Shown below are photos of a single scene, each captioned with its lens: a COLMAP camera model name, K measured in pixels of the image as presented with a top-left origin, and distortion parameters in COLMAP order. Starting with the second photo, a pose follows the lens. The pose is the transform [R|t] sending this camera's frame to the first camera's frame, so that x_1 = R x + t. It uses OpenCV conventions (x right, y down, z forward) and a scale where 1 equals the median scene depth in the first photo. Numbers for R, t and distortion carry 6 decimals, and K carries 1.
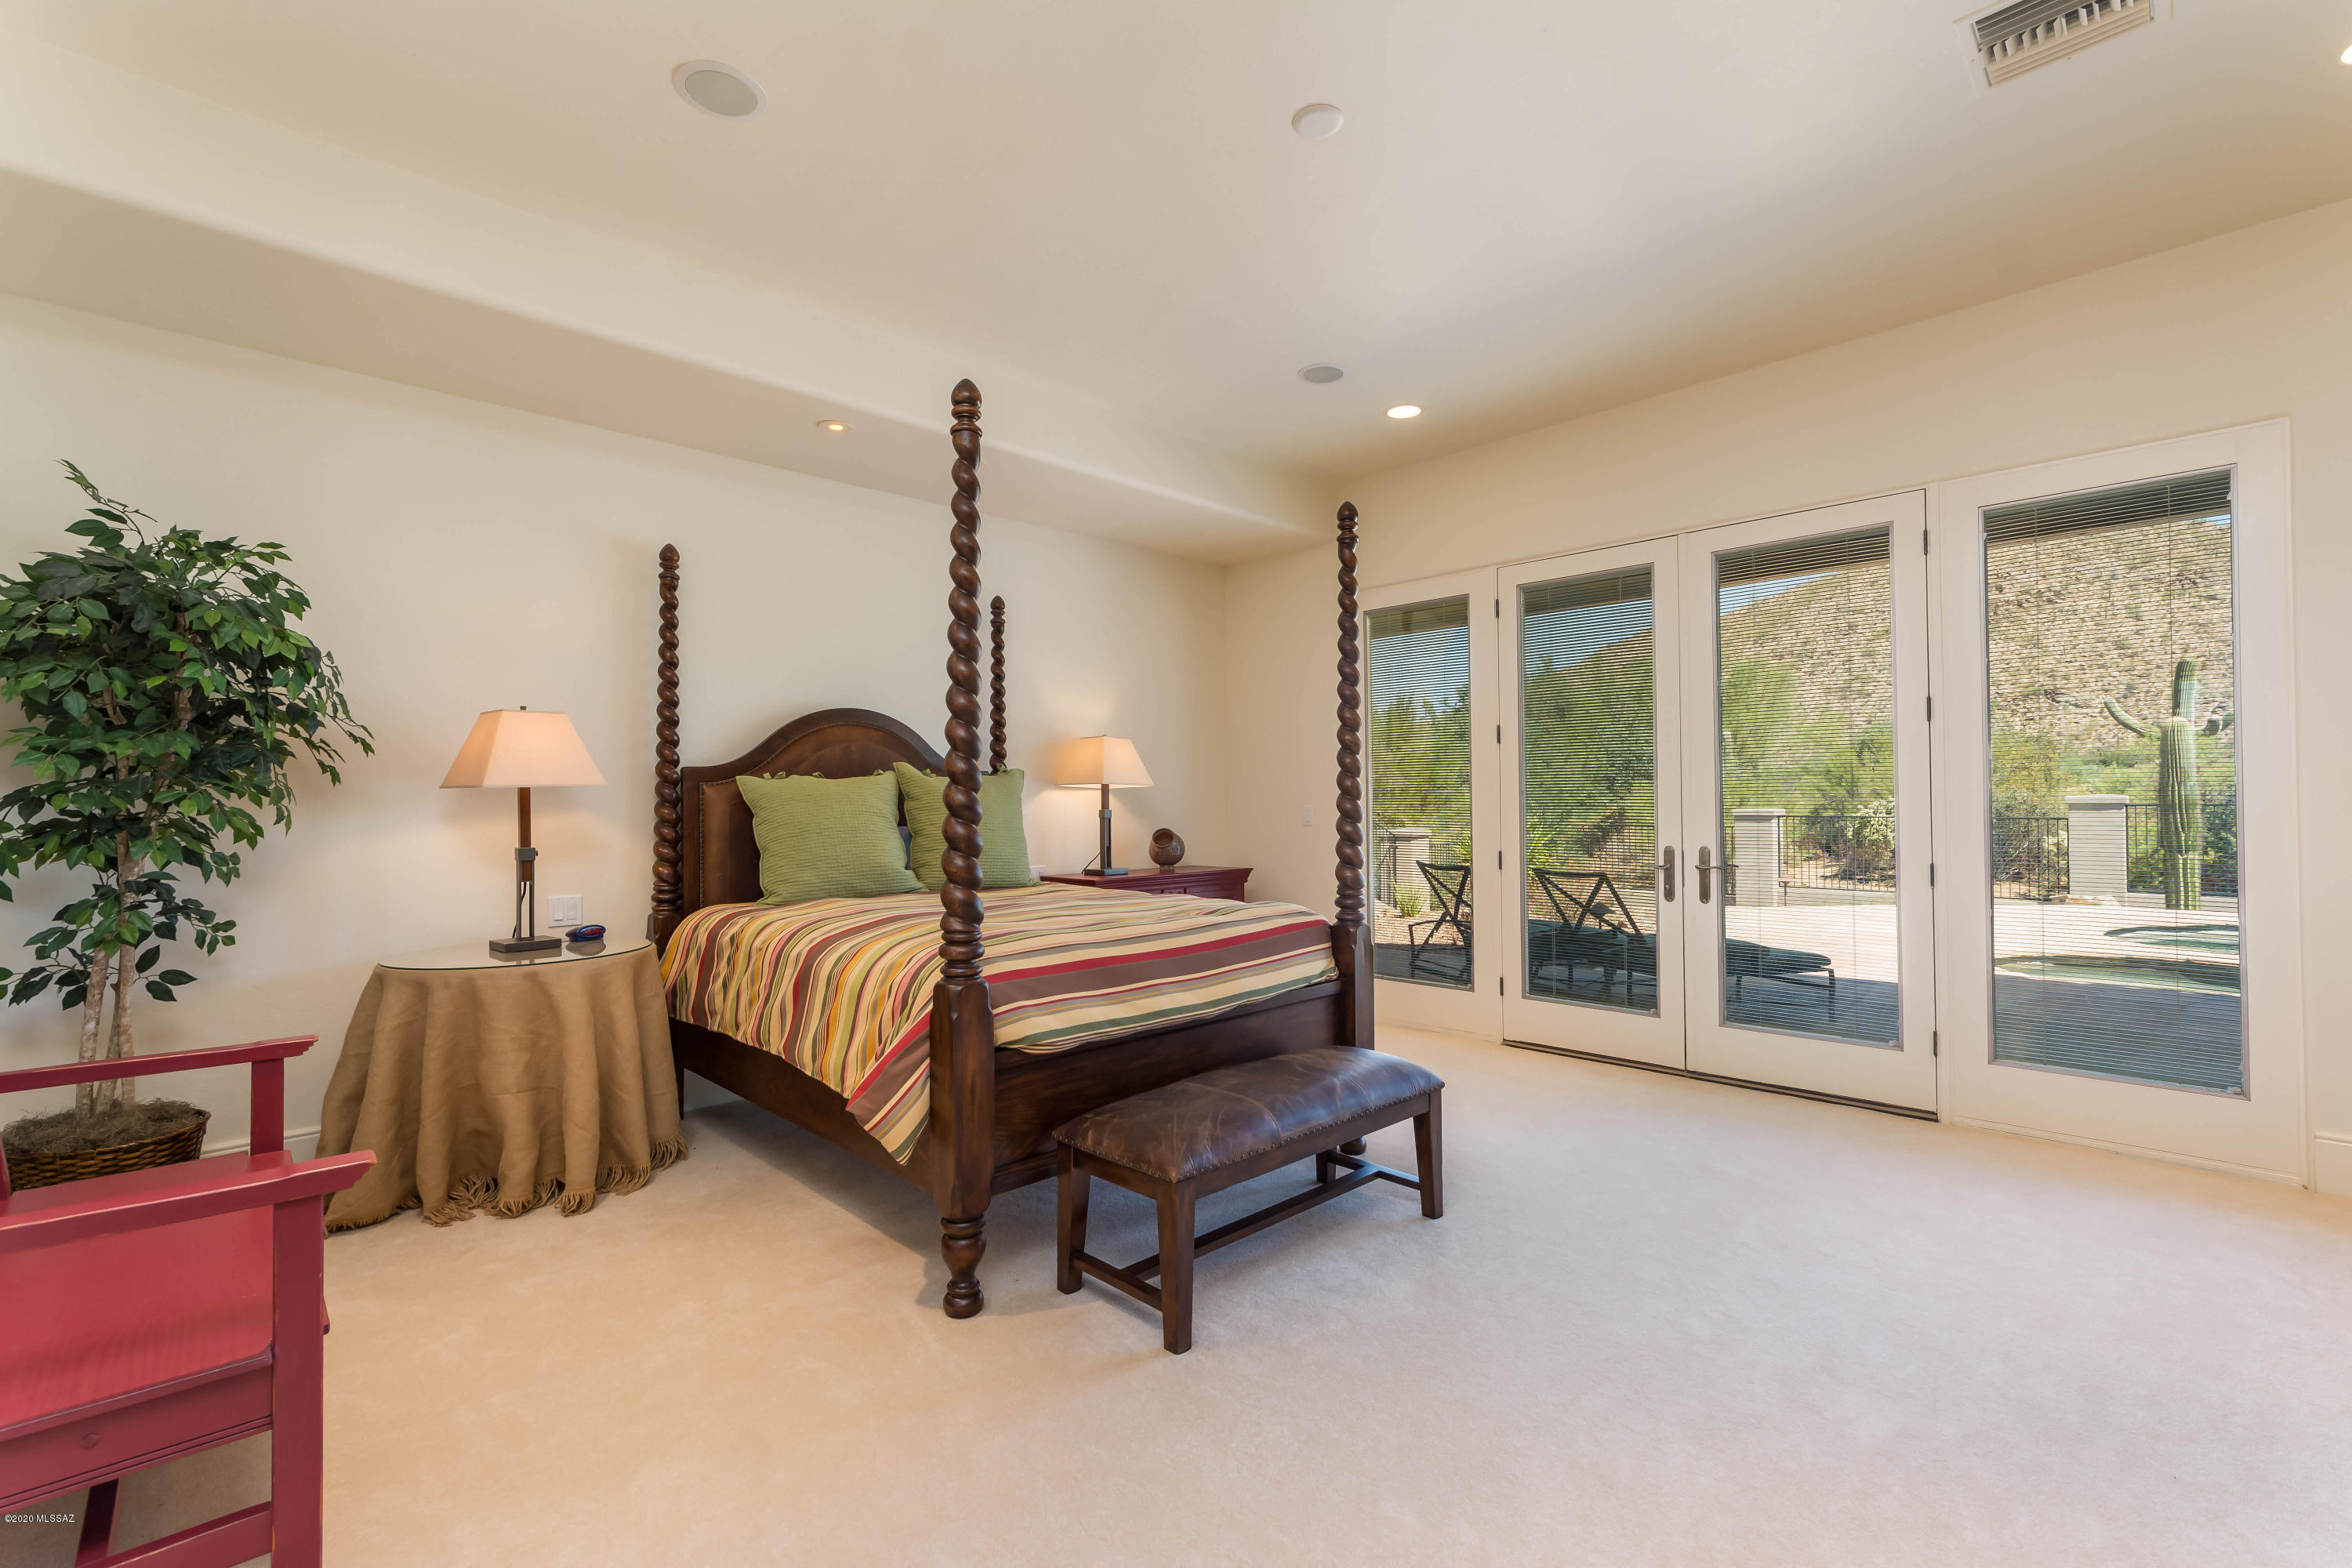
lens RADIAL K [[1030.6, 0, 1195.4], [0, 1030.6, 784.1], [0, 0, 1]] dist [0.000287, 0.000385]
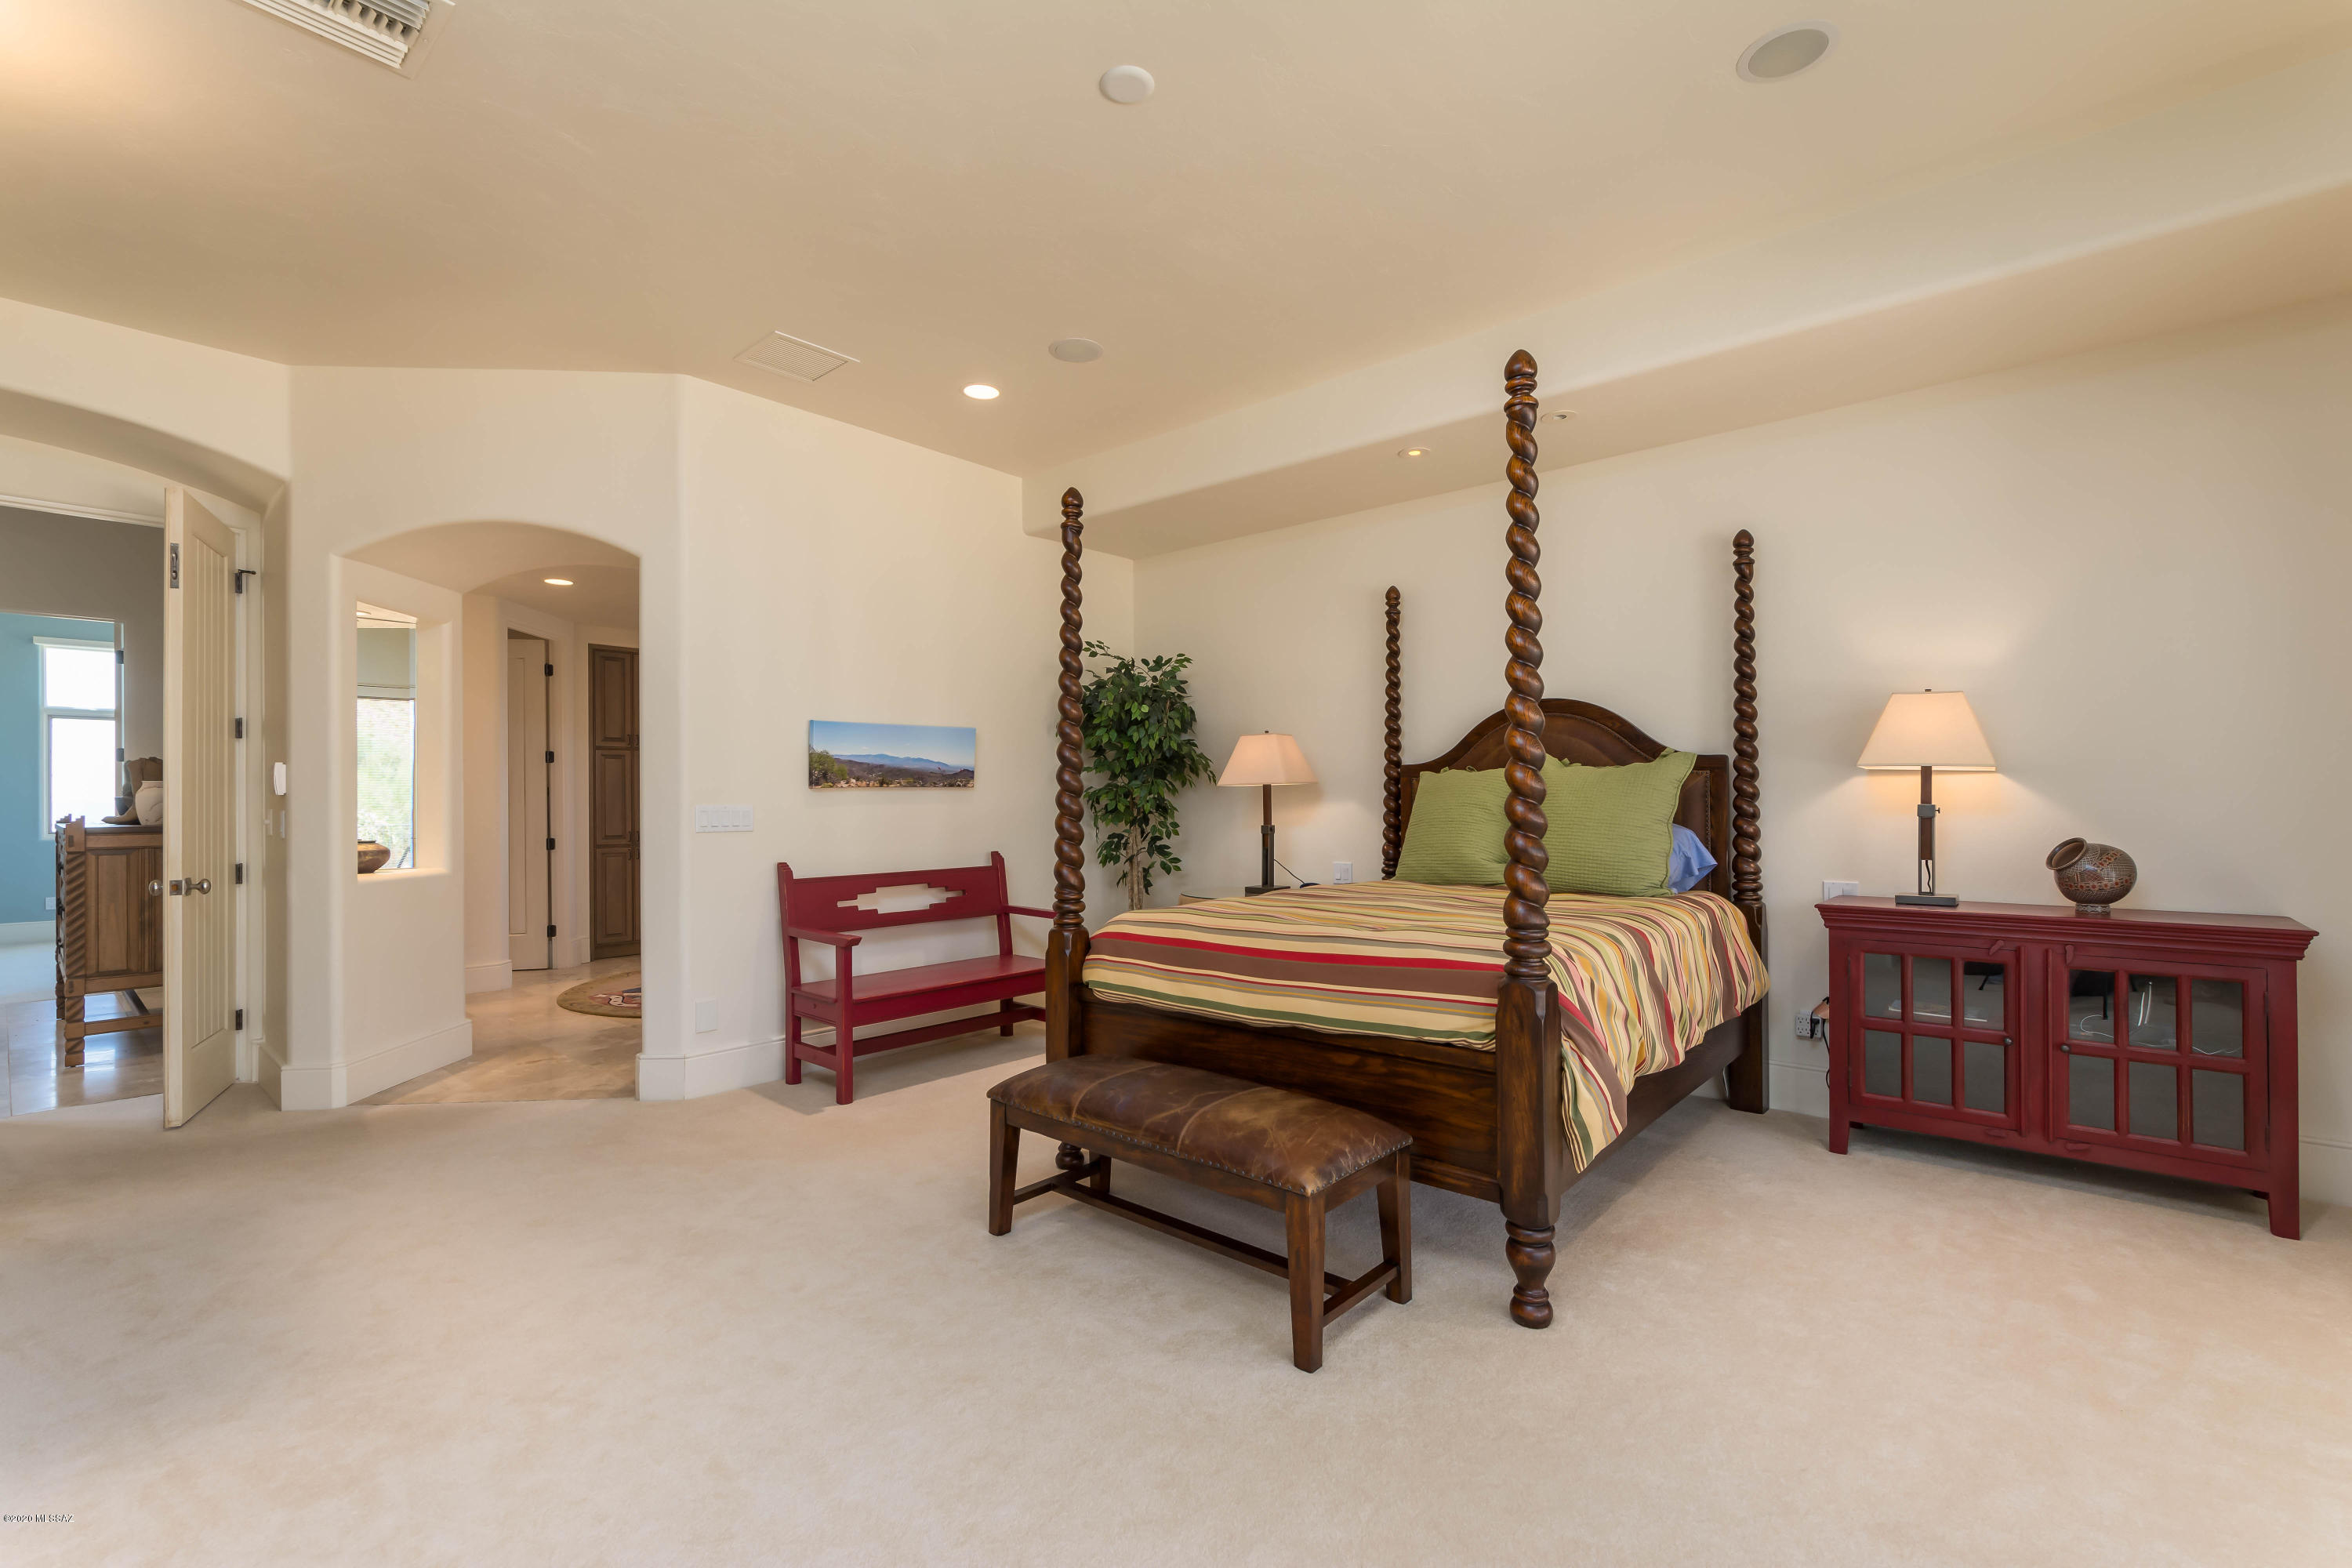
lens RADIAL K [[1030.6, 0, 1191.0], [0, 1030.6, 796.2], [0, 0, 1]] dist [0.000287, 0.000385]
pose [[0.097679, 0.004748, -0.995207, 0.707819], [0.022298, 0.999727, 0.006958, 0.004805], [0.994968, -0.022871, 0.097546, 0.631518]]
